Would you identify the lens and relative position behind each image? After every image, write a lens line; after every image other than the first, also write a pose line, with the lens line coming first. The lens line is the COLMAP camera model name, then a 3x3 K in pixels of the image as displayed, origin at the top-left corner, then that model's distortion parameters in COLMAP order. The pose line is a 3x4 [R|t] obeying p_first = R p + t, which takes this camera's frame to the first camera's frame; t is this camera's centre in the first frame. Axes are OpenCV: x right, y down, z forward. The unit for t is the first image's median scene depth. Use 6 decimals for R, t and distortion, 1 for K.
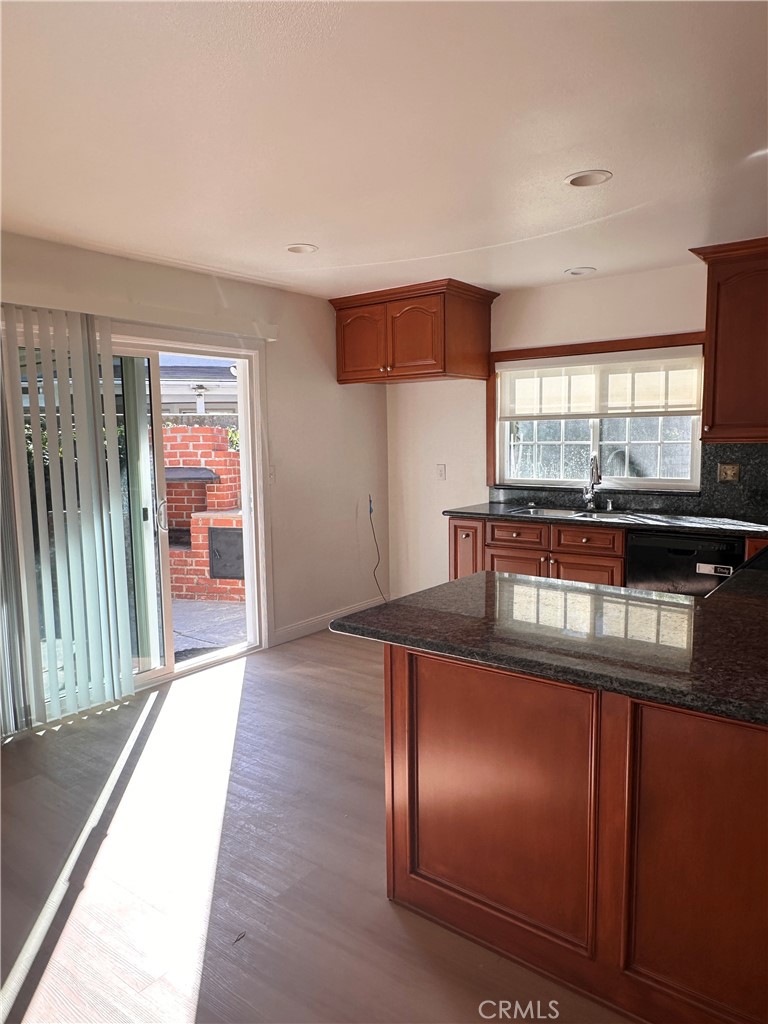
lens RADIAL K [[724.1, 0, 382.7], [0, 724.1, 513.8], [0, 0, 1]] dist [0.039422, -0.031455]
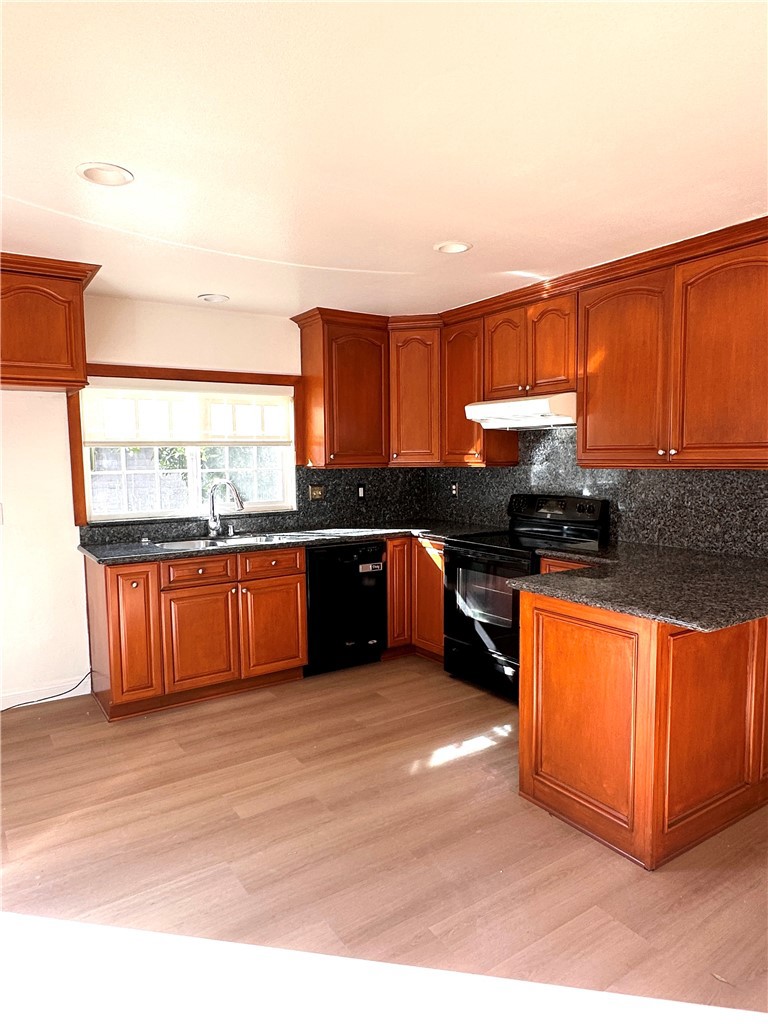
lens RADIAL K [[648.1, 0, 388.5], [0, 648.1, 515.0], [0, 0, 1]] dist [0.000132, 0.000922]
pose [[0.328397, -0.074228, 0.941619, -0.476228], [0.111149, 0.993018, 0.039516, -0.044883], [-0.937977, 0.091683, 0.334354, 0.478203]]
